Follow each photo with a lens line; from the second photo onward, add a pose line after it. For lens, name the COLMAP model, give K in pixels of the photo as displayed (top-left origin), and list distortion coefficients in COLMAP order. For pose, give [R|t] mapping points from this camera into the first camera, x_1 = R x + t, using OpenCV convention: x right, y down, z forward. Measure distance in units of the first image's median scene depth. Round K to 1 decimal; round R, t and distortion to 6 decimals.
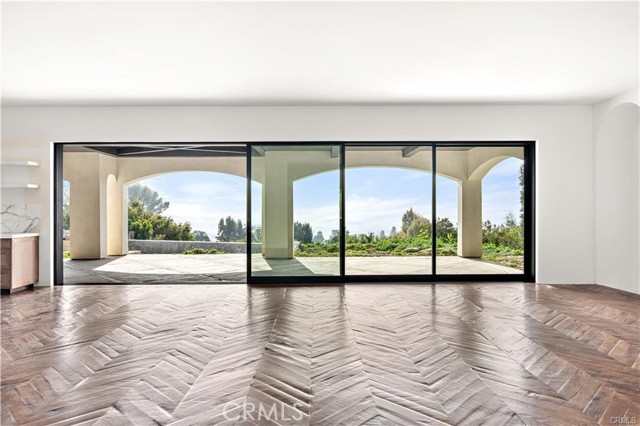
lens RADIAL K [[444.2, 0, 320.0], [0, 444.2, 213.0], [0, 0, 1]] dist [-0.041032, 0.009277]
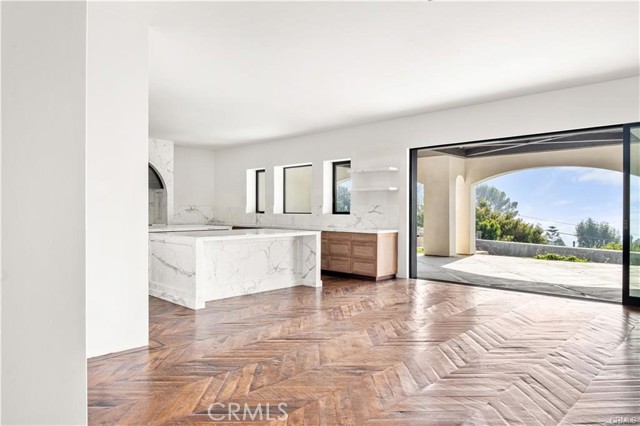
lens RADIAL K [[444.2, 0, 320.0], [0, 444.2, 213.0], [0, 0, 1]] dist [-0.041032, 0.009277]
pose [[0.732542, 0.007187, -0.680684, -0.024753], [-0.006877, 0.999971, 0.003157, -0.002039], [0.680687, 0.002369, 0.732571, 0.051381]]
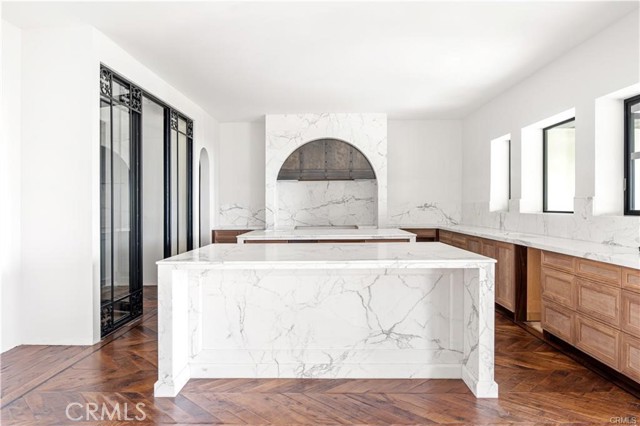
lens RADIAL K [[444.2, 0, 320.0], [0, 444.2, 213.0], [0, 0, 1]] dist [-0.041032, 0.009277]
pose [[-0.015666, 0.015586, -0.999756, -0.082976], [0.000201, 0.999879, 0.015584, -0.003059], [0.999877, 0.000043, -0.015667, 0.172975]]
